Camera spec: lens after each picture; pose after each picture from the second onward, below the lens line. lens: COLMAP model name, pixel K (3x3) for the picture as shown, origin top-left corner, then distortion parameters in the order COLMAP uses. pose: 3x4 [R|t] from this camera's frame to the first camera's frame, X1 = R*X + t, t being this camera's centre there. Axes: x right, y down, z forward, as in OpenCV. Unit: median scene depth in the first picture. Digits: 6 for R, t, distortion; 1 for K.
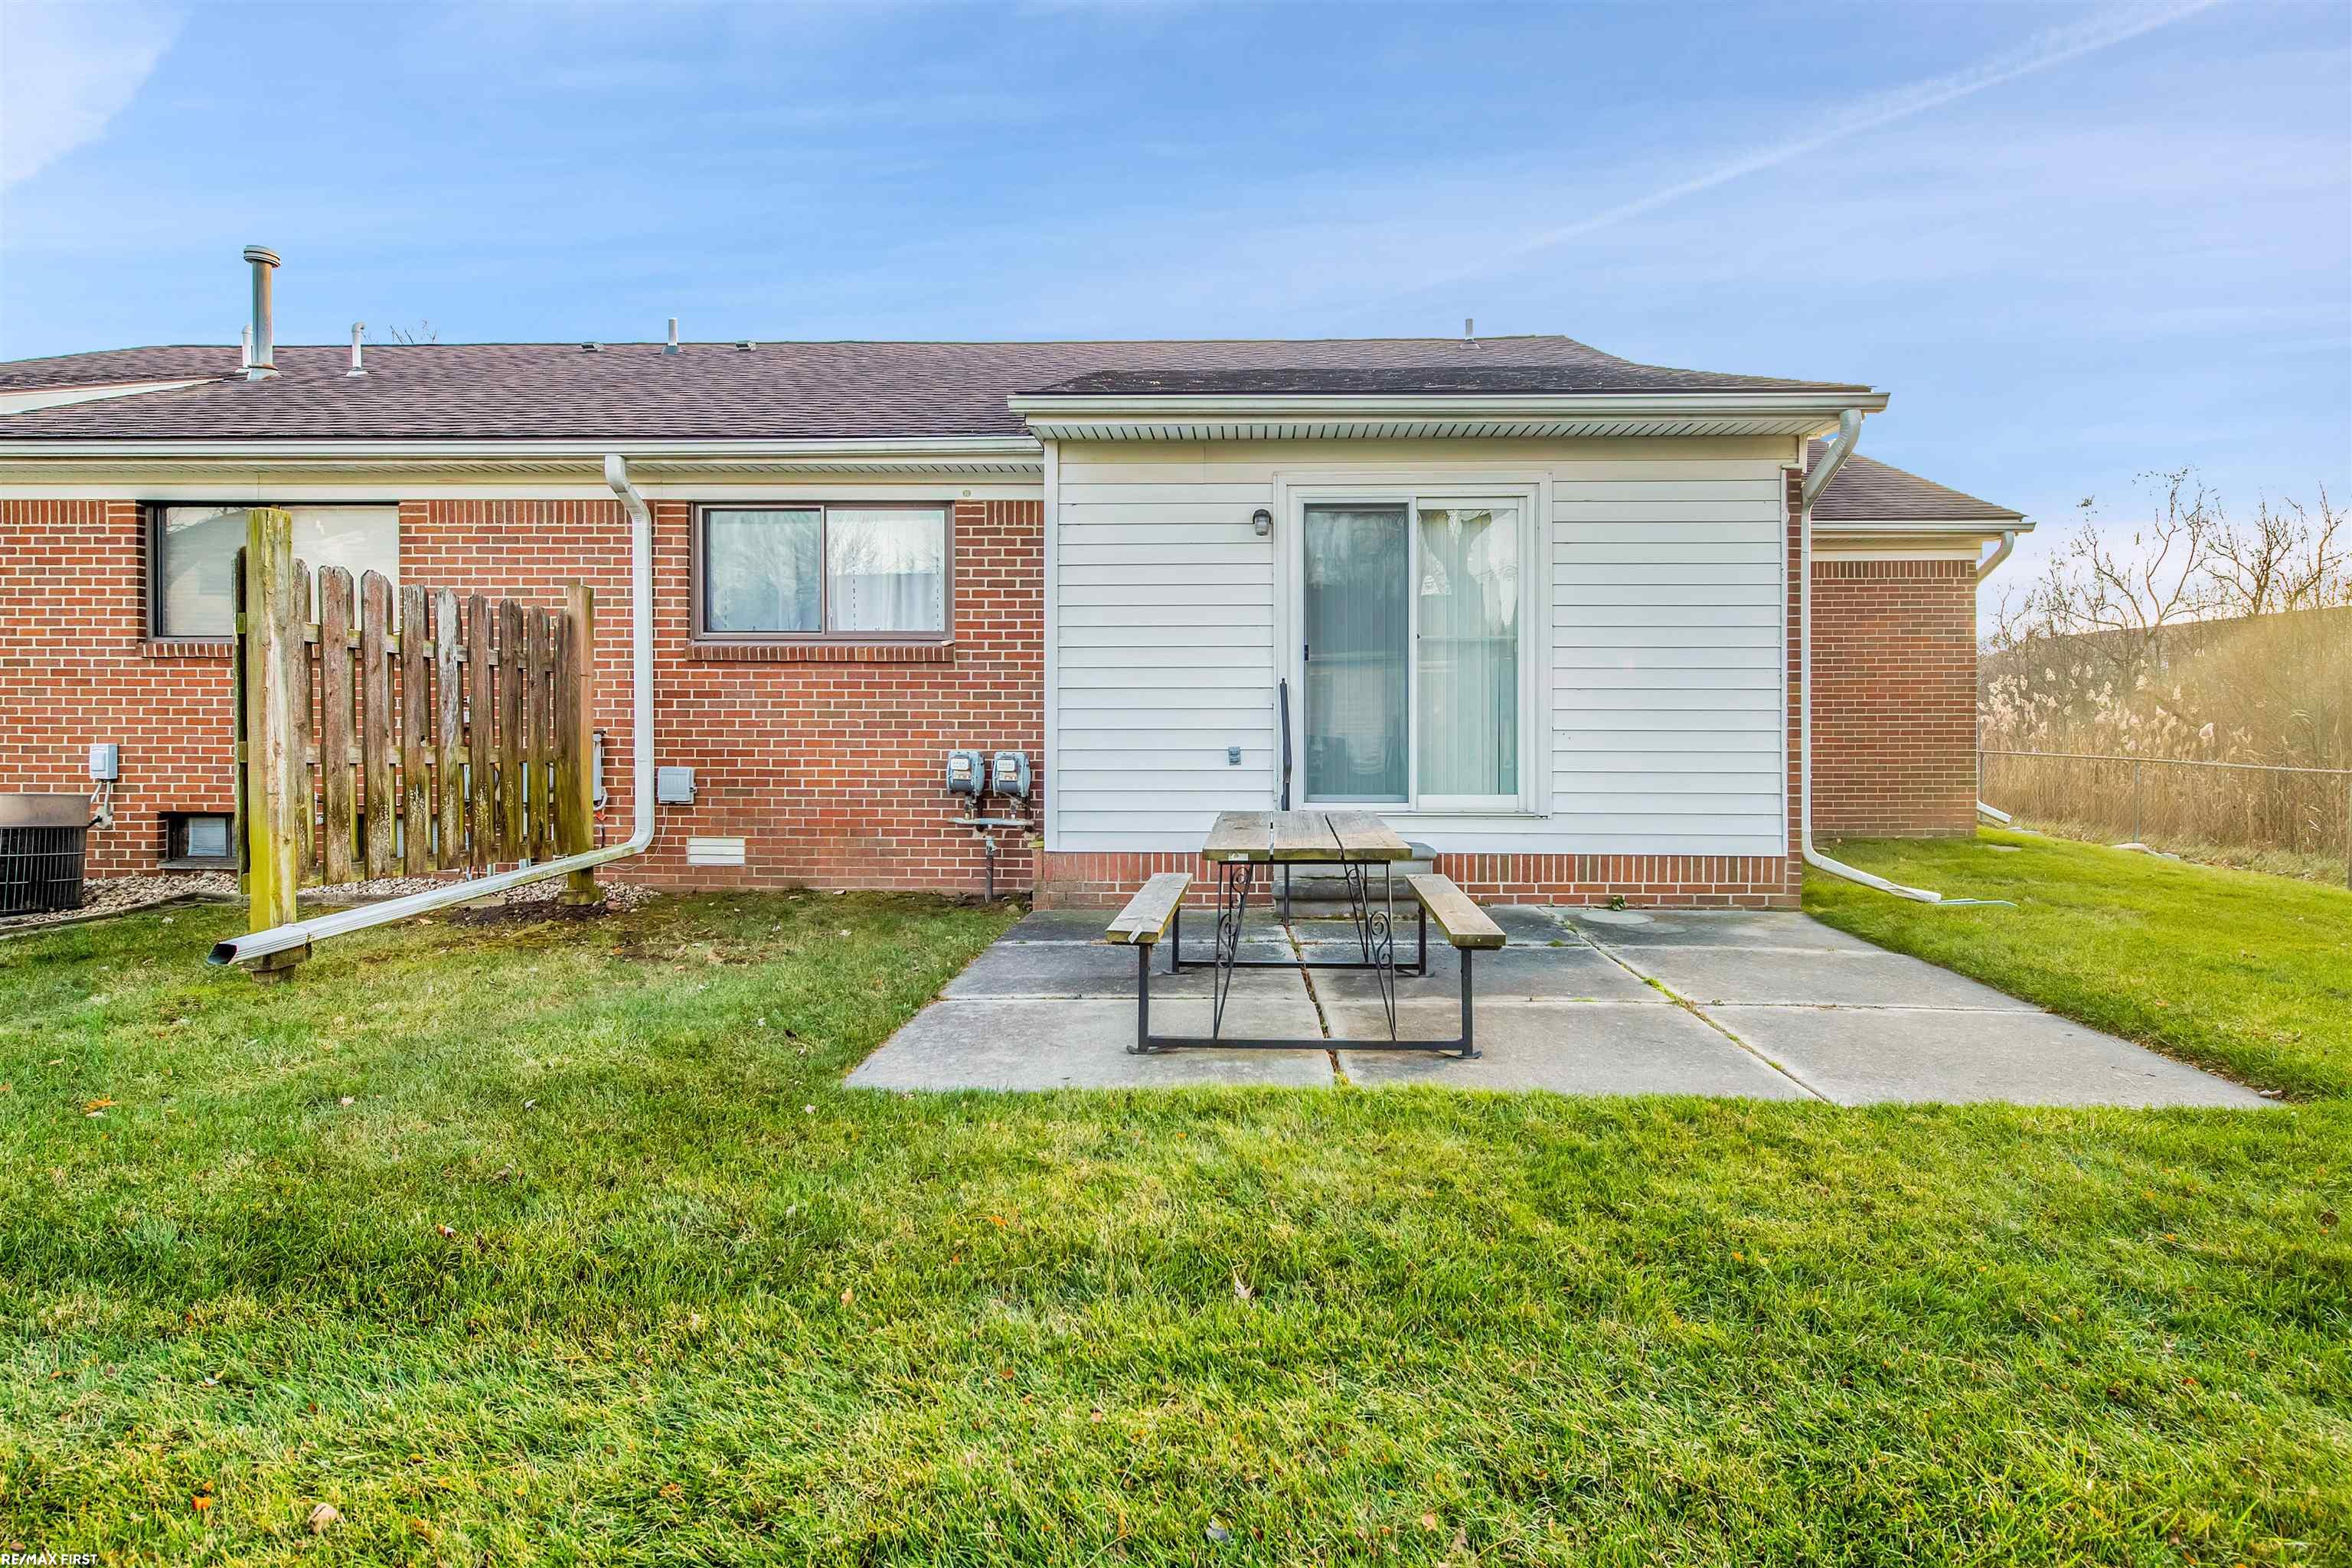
lens RADIAL K [[1190.6, 0, 1245.3], [0, 1190.6, 705.2], [0, 0, 1]] dist [-0.002720, -0.000554]
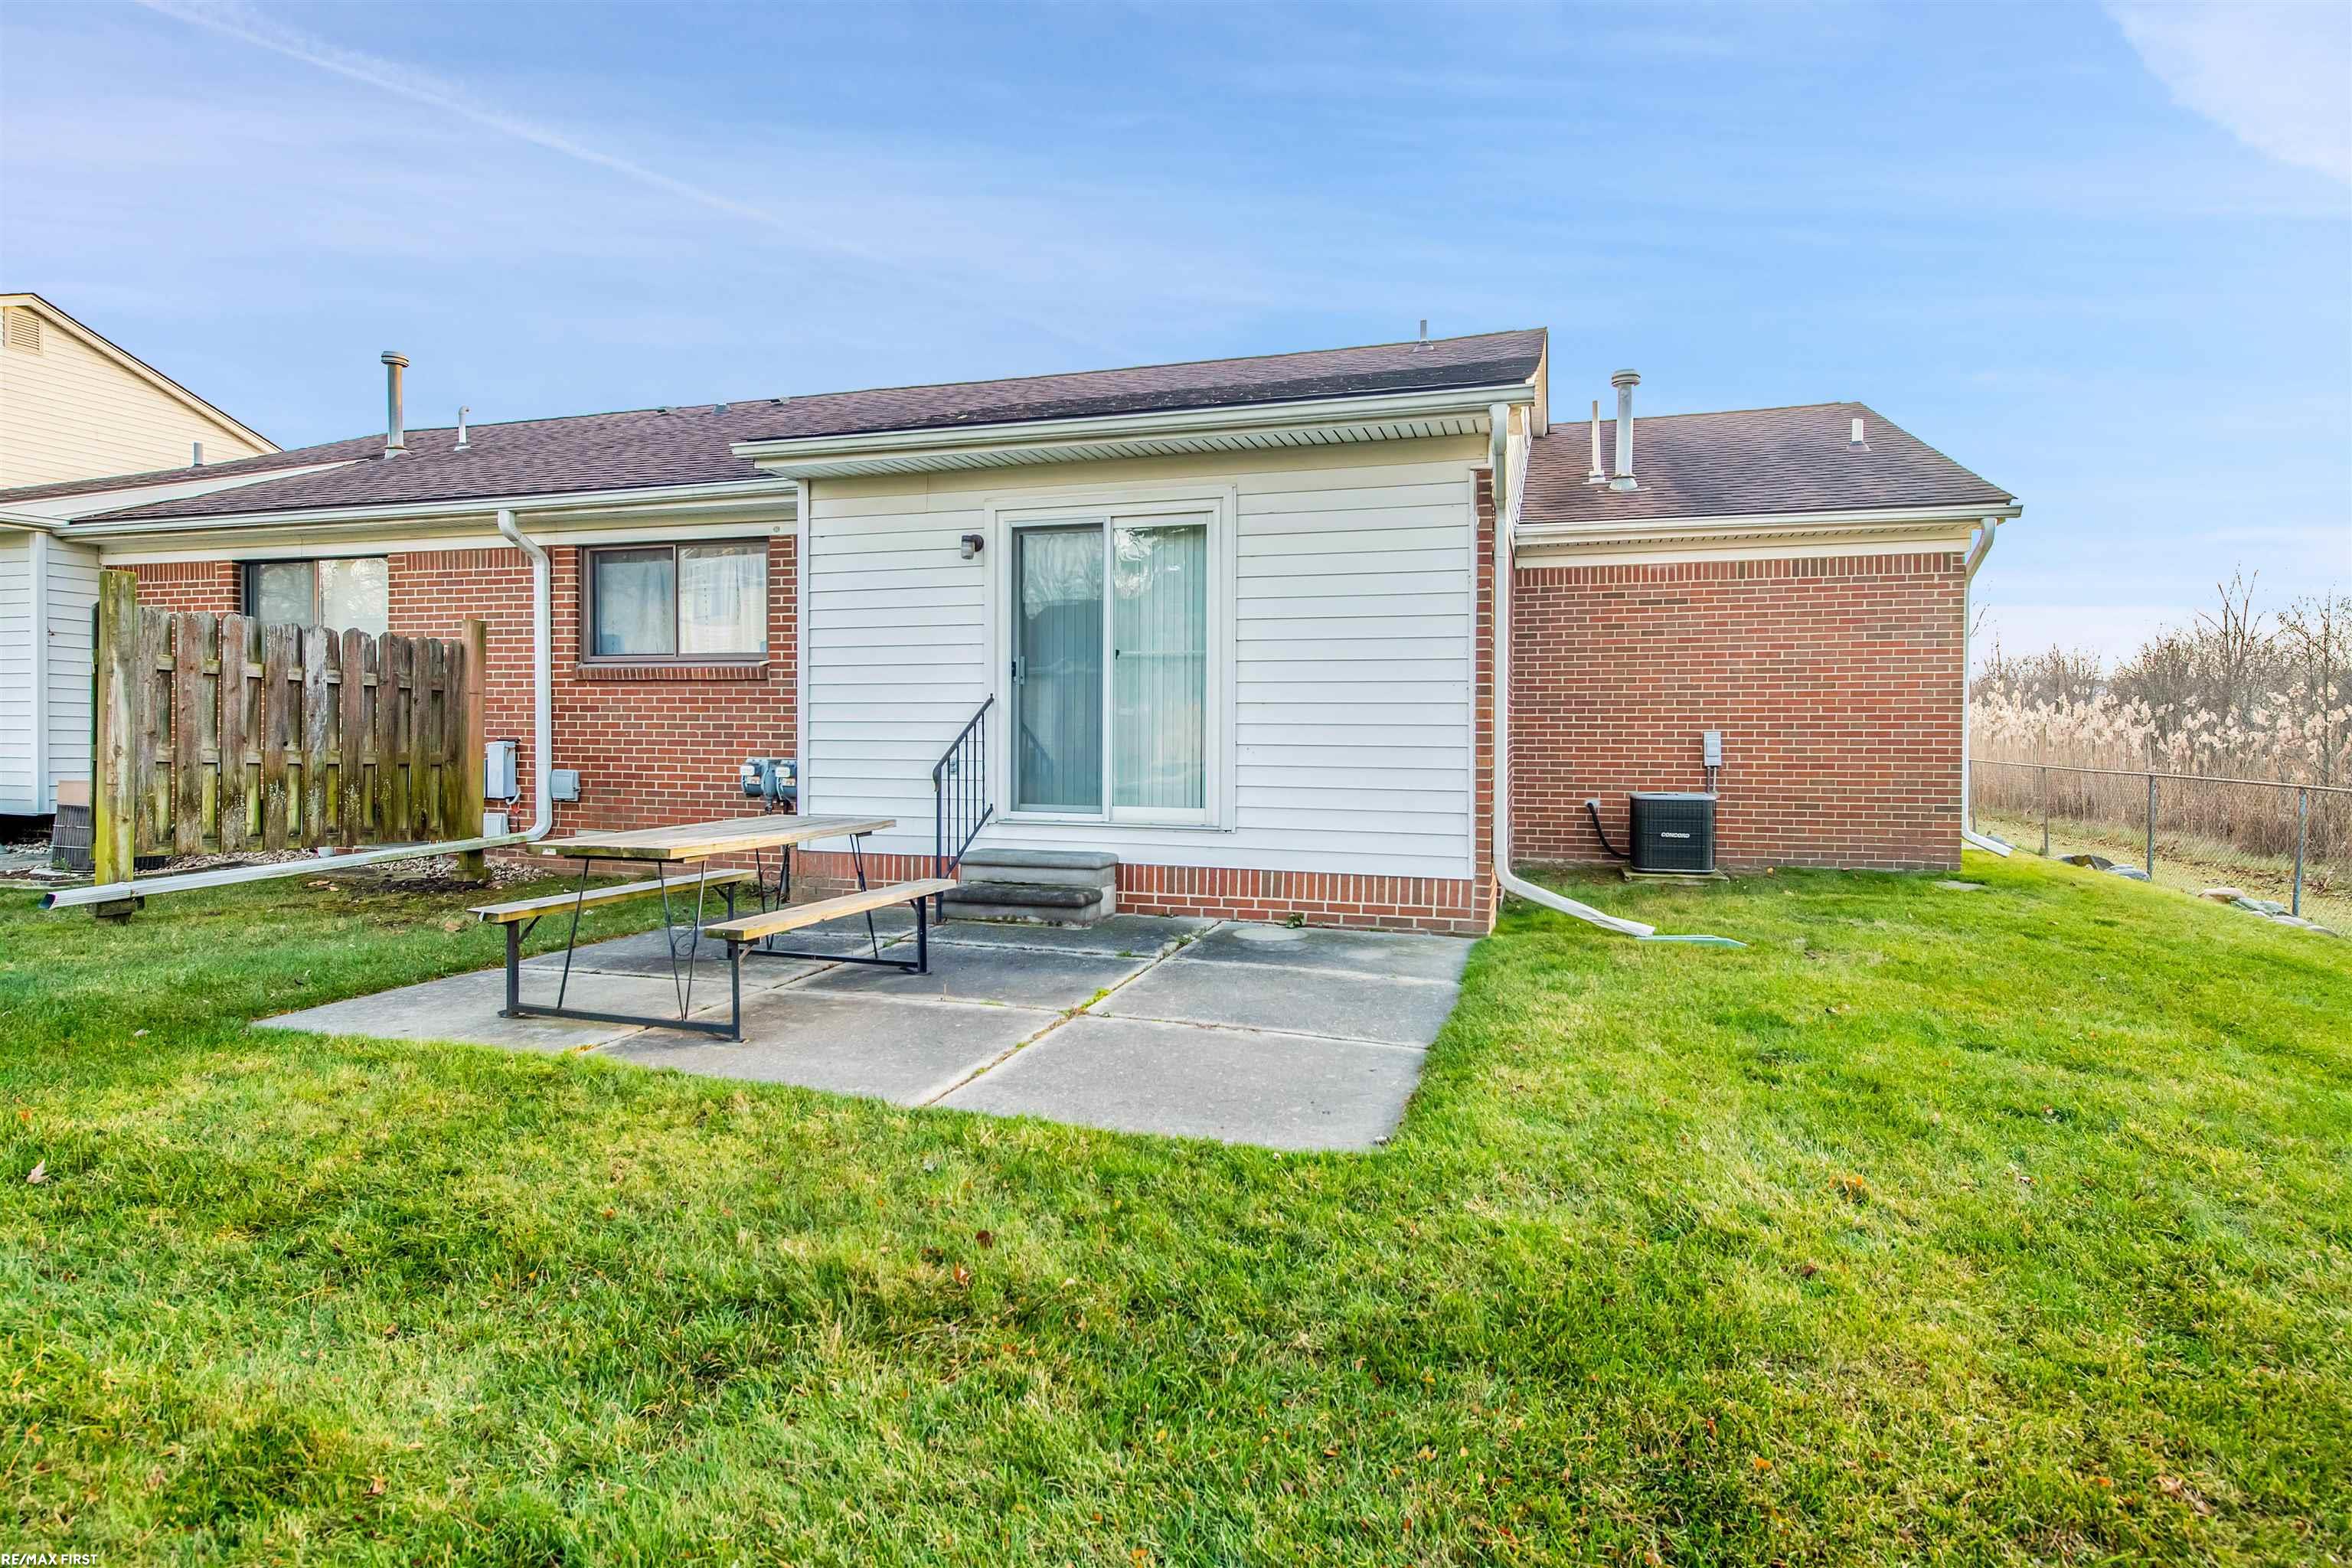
lens RADIAL K [[1189.0, 0, 1210.4], [0, 1189.0, 716.4], [0, 0, 1]] dist [-0.000609, -0.000120]
pose [[0.963054, 0.001222, -0.269306, 0.460242], [-0.001395, 0.999999, -0.000449, -0.001860], [0.269305, 0.000808, 0.963055, 0.031047]]
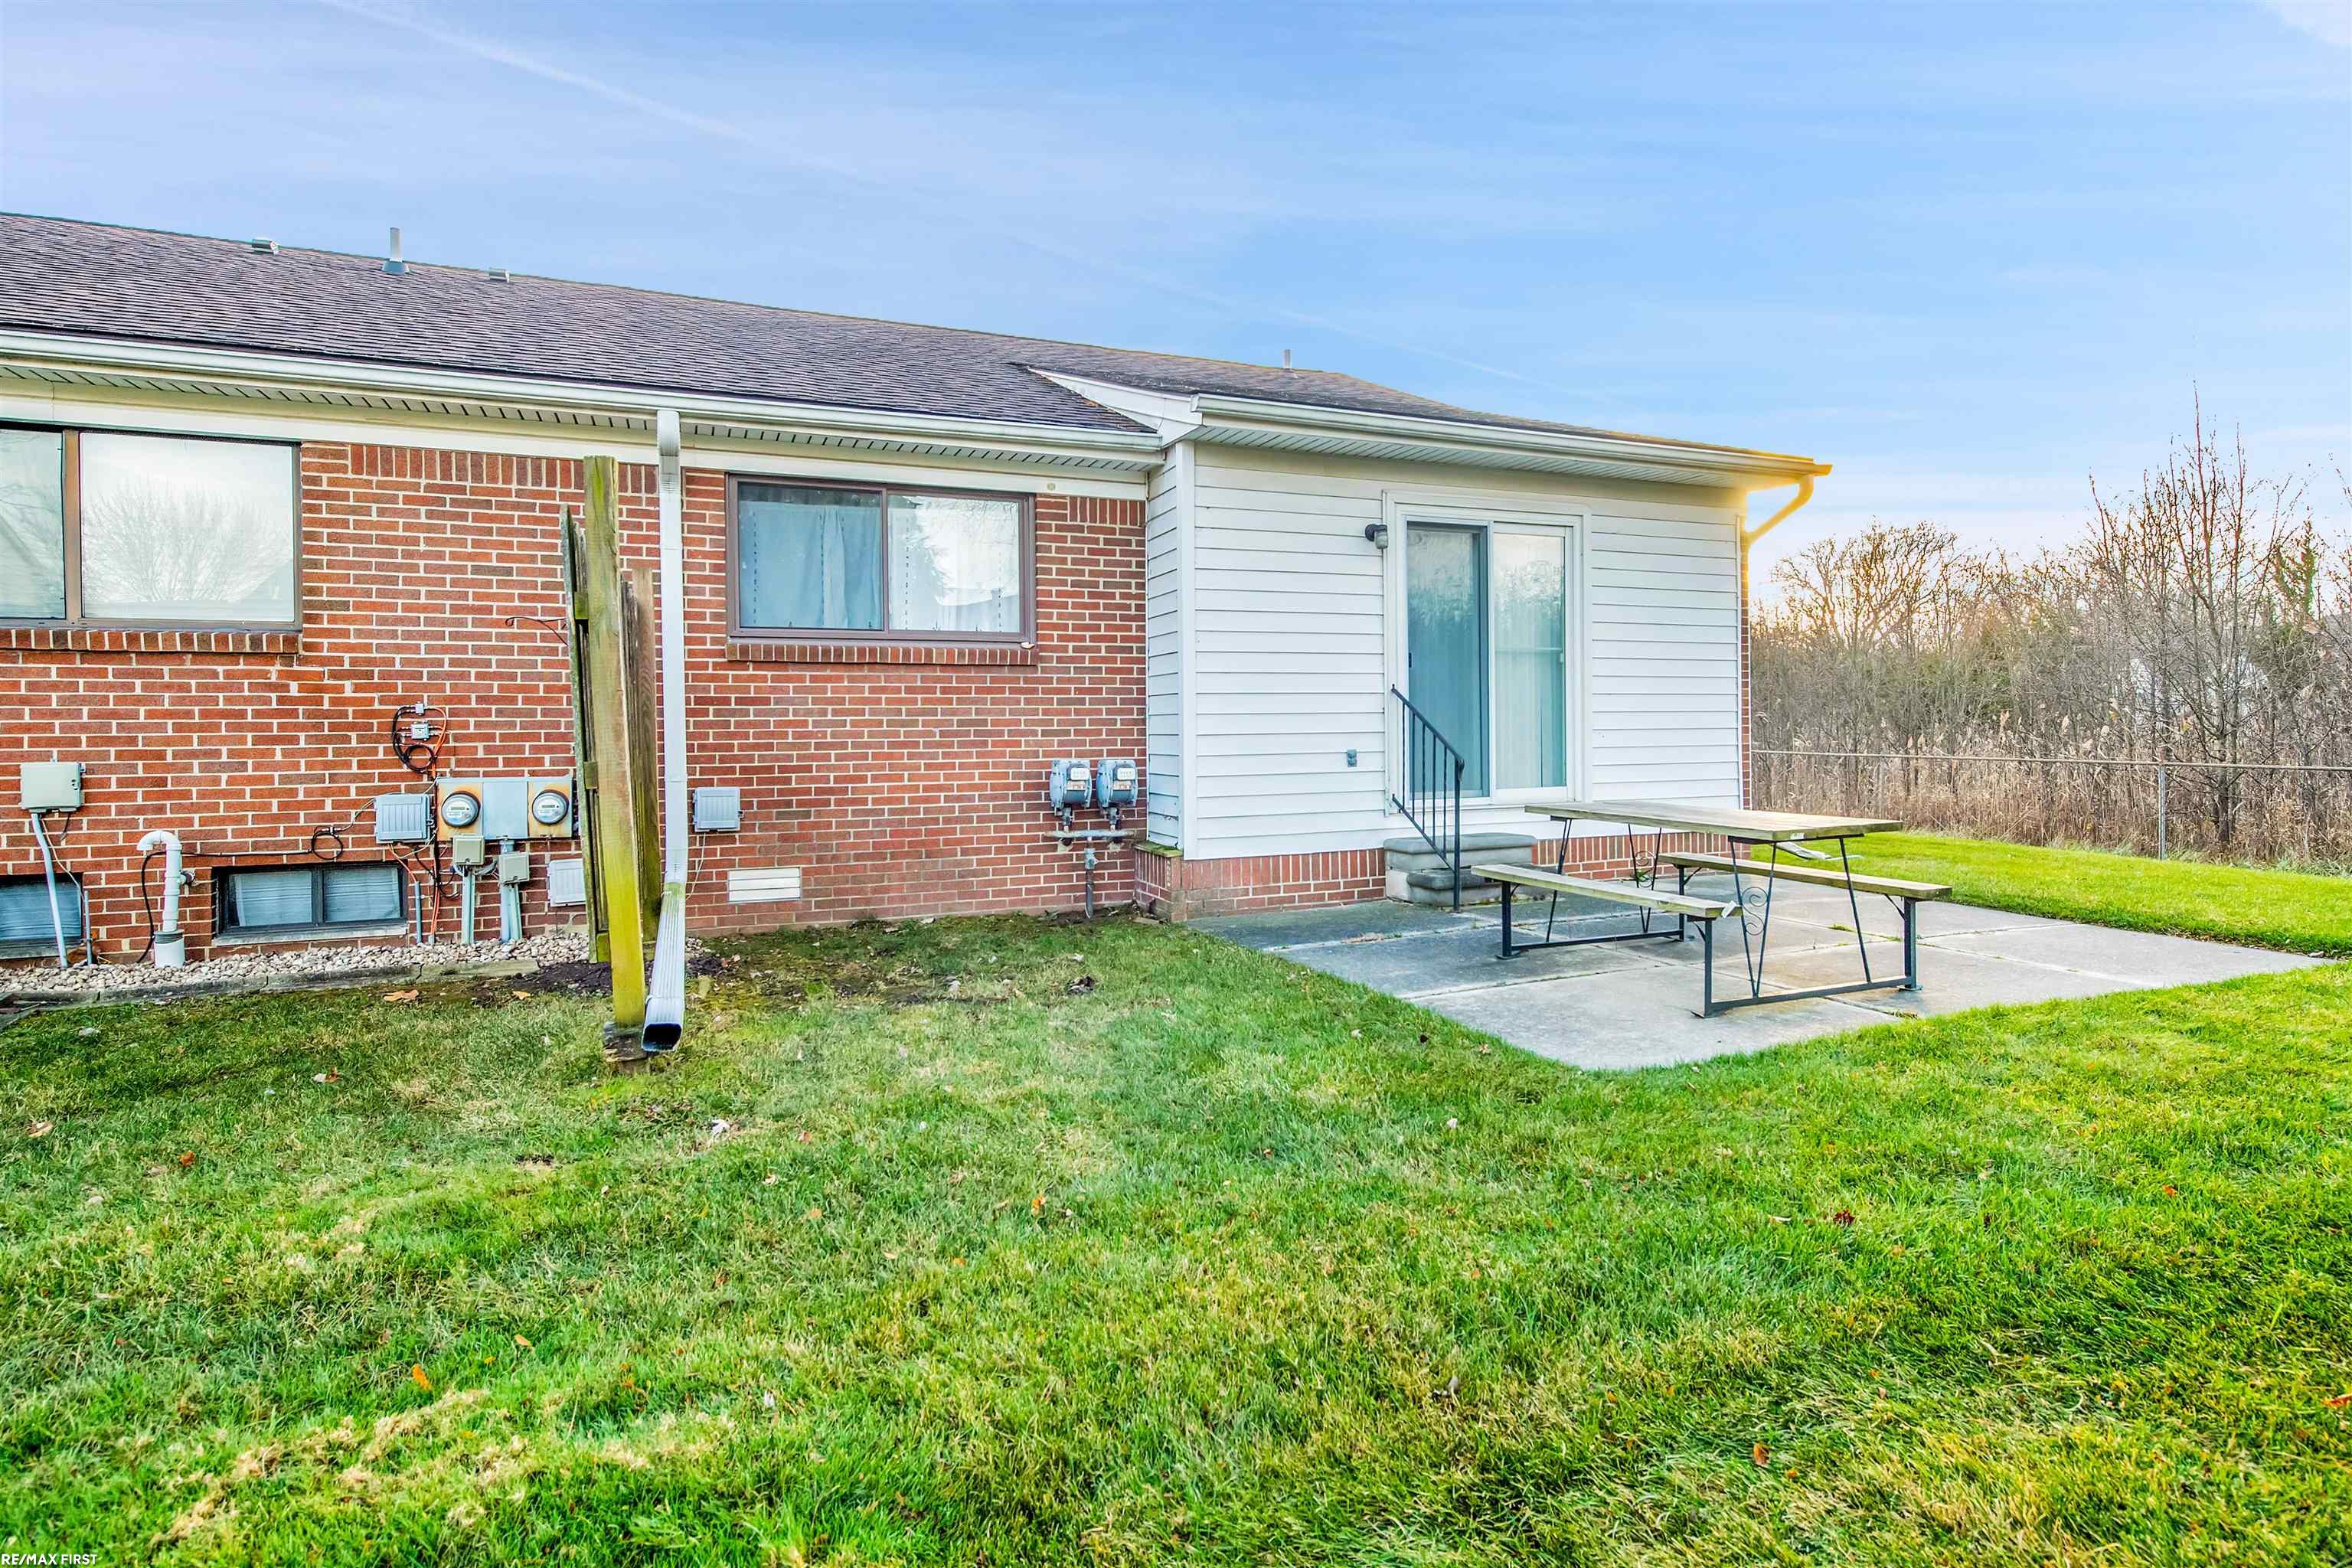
lens RADIAL K [[1189.0, 0, 1210.4], [0, 1189.0, 716.4], [0, 0, 1]] dist [-0.000609, -0.000120]
pose [[0.910189, -0.007845, 0.414118, -0.508377], [0.007452, 0.999969, 0.002564, 0.002117], [-0.414125, 0.000753, 0.910220, 0.092460]]
